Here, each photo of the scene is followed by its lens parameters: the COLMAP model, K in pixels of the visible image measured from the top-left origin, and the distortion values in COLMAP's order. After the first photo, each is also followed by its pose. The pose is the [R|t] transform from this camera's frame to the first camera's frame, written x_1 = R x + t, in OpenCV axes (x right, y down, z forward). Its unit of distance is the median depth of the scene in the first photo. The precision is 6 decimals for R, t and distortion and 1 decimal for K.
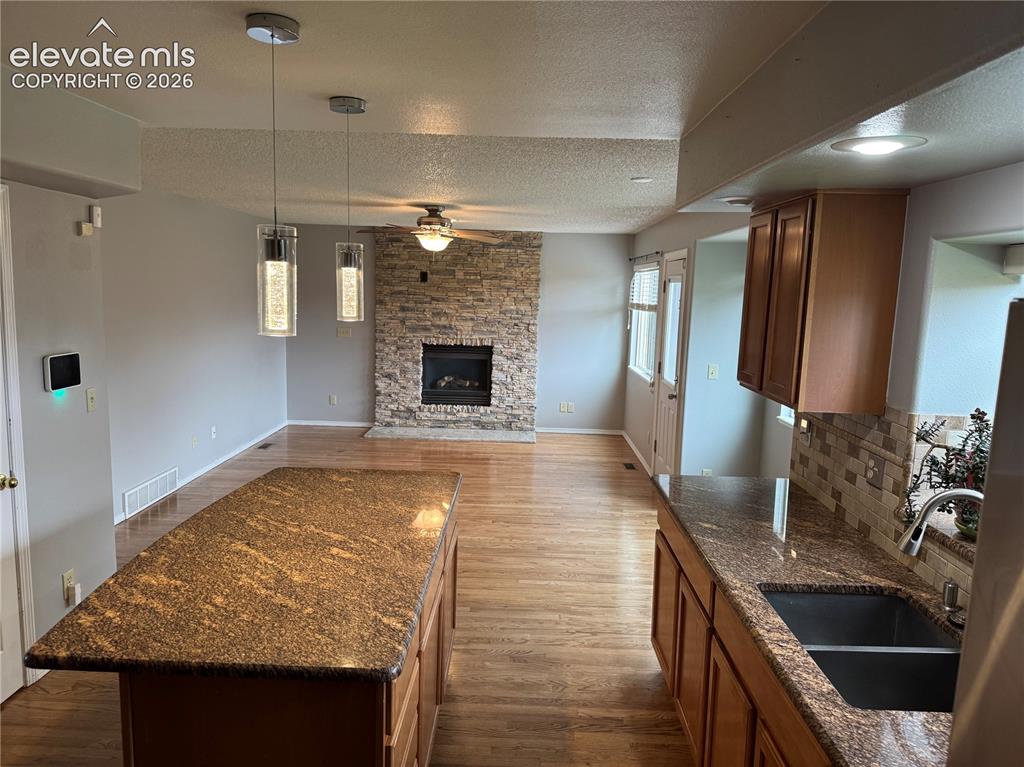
lens RADIAL K [[713.9, 0, 516.0], [0, 713.9, 381.3], [0, 0, 1]] dist [0.051677, -0.073231]
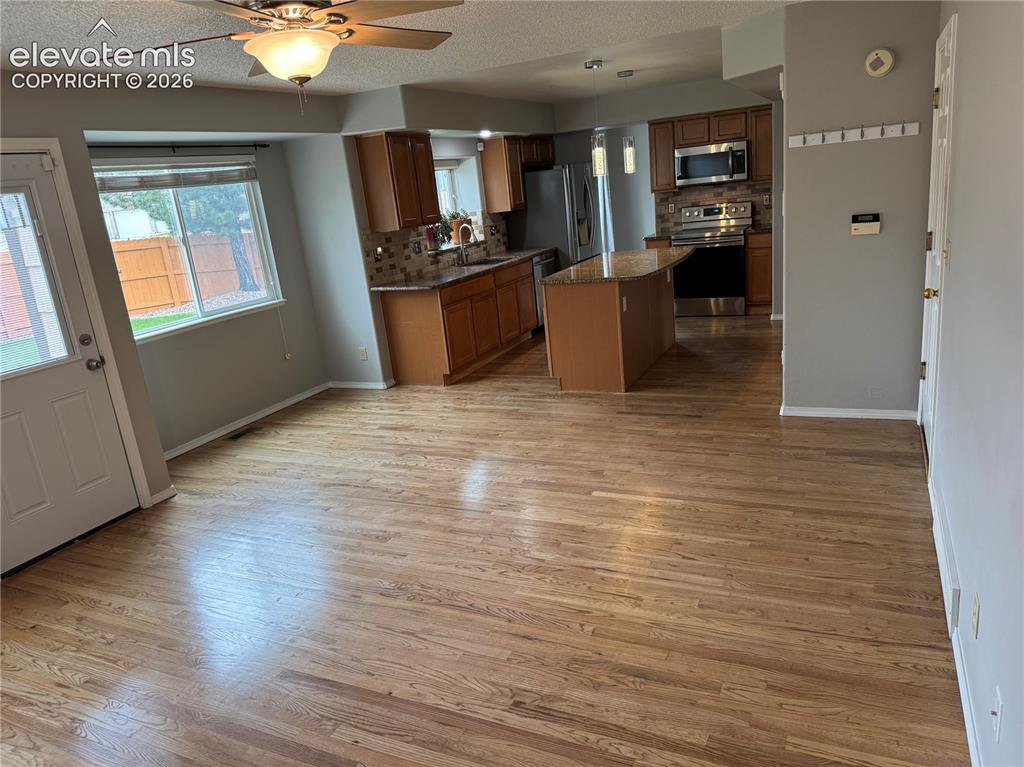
lens RADIAL K [[713.9, 0, 516.0], [0, 713.9, 381.3], [0, 0, 1]] dist [0.051677, -0.073231]
pose [[-0.906096, -0.052227, 0.419836, -0.779106], [0.130411, 0.909551, 0.394601, -0.338747], [-0.402471, 0.412298, -0.817329, 2.590660]]
